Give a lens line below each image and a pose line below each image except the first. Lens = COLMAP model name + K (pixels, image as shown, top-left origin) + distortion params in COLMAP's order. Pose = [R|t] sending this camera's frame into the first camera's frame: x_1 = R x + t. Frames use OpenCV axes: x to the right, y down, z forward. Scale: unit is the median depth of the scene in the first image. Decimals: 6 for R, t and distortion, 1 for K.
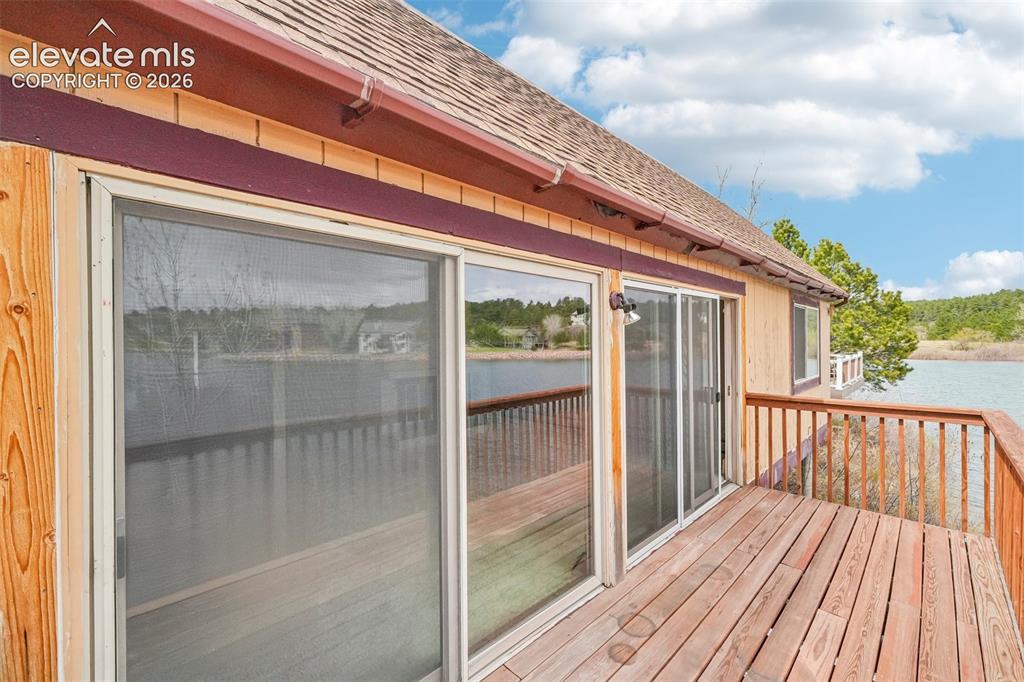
lens RADIAL K [[433.6, 0, 515.3], [0, 433.6, 341.9], [0, 0, 1]] dist [-0.000503, 0.000973]
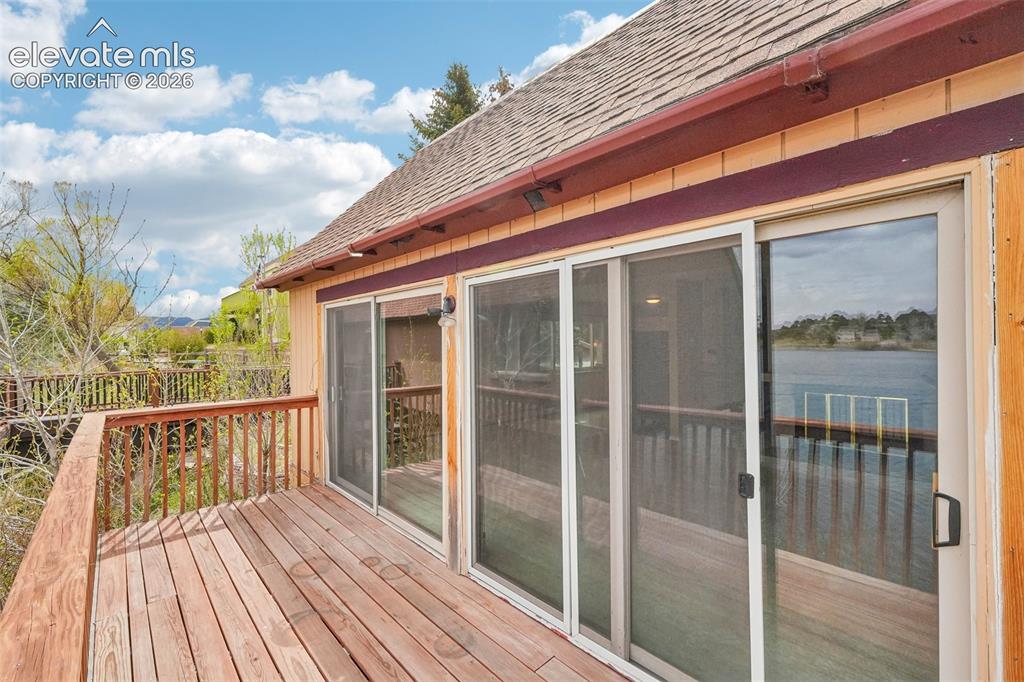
lens RADIAL K [[433.6, 0, 515.3], [0, 433.6, 341.9], [0, 0, 1]] dist [-0.000503, 0.000973]
pose [[-0.045788, 0.007608, -0.998922, 1.040001], [0.009468, 0.999929, 0.007182, -0.007150], [0.998906, -0.009129, -0.045857, 0.977106]]
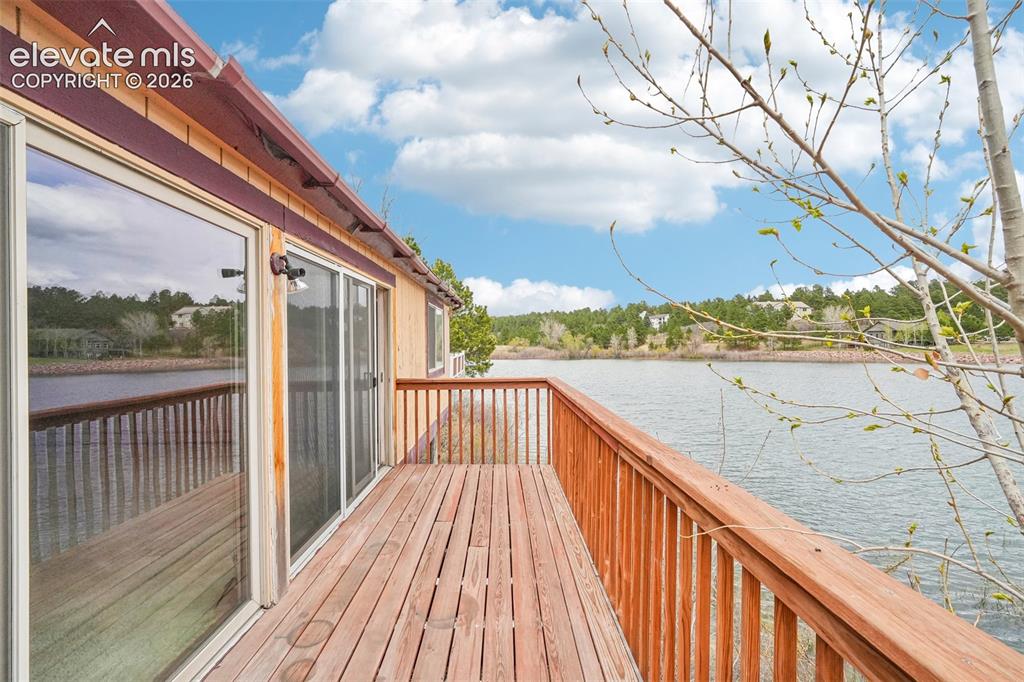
lens RADIAL K [[433.2, 0, 512.0], [0, 433.2, 341.0], [0, 0, 1]] dist [-0.002008, 0.000512]
pose [[0.699278, 0.005562, 0.714828, -0.042581], [0.006238, 0.999884, -0.013882, 0.056501], [-0.714823, 0.014167, 0.699162, 0.067081]]
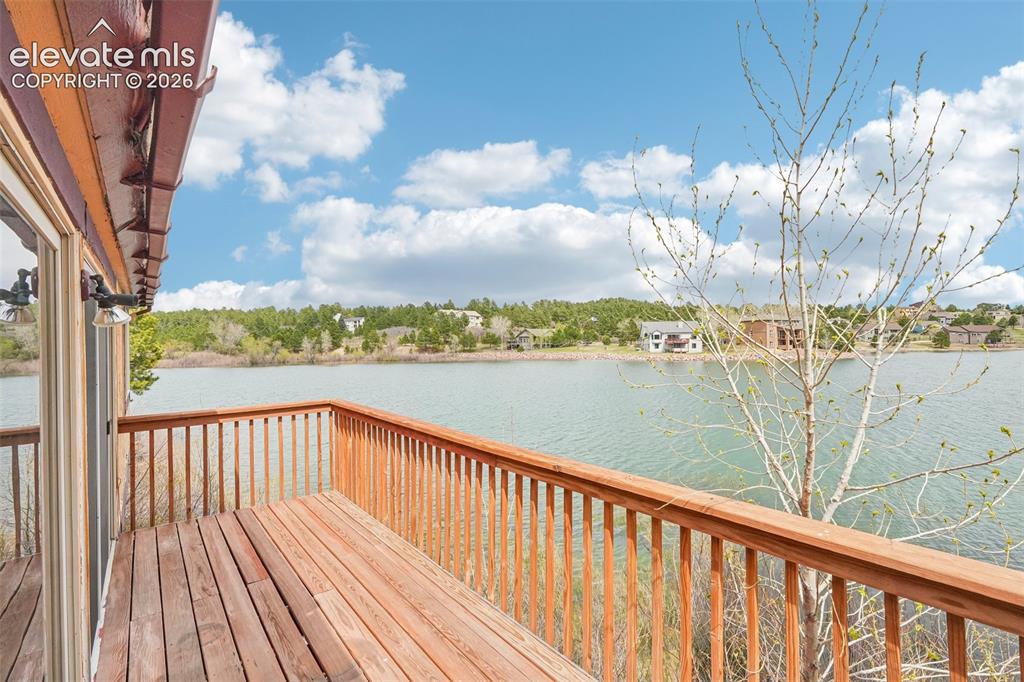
lens RADIAL K [[436.4, 0, 513.8], [0, 436.4, 342.8], [0, 0, 1]] dist [0.000042, 0.000218]
pose [[0.092944, 0.007902, 0.995640, -0.255864], [0.014246, 0.999856, -0.009266, -0.001086], [-0.995569, 0.015045, 0.092818, 0.285869]]
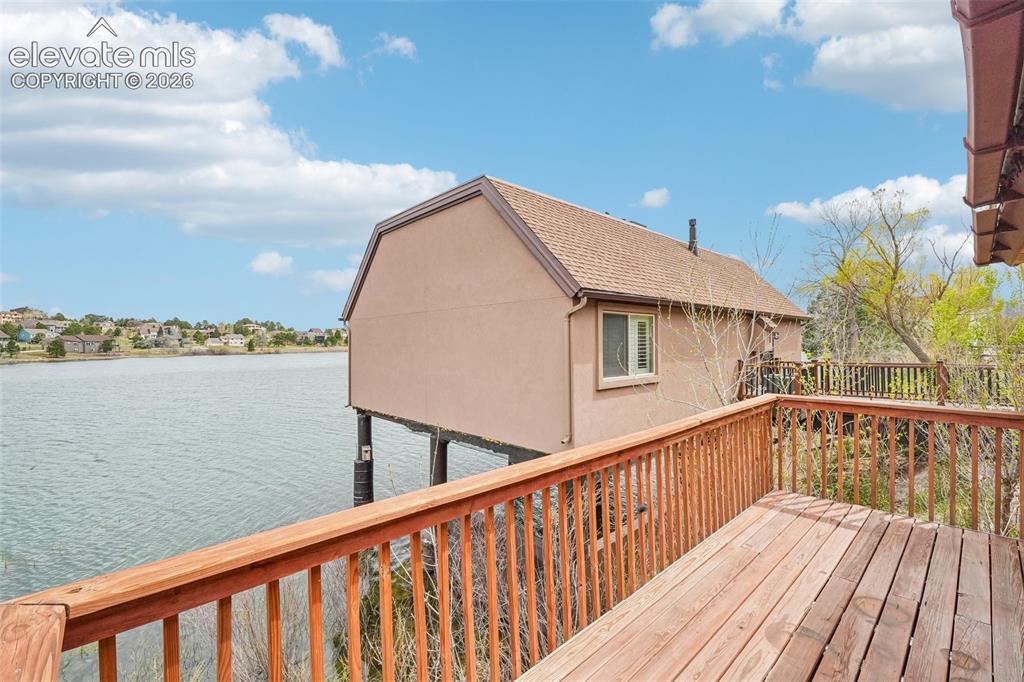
lens RADIAL K [[433.6, 0, 515.3], [0, 433.6, 341.9], [0, 0, 1]] dist [-0.000503, 0.000973]
pose [[-0.998774, 0.019772, 0.045378, 0.754723], [0.019914, 0.999798, 0.002682, -0.013724], [-0.045316, 0.003583, -0.998966, 1.276874]]
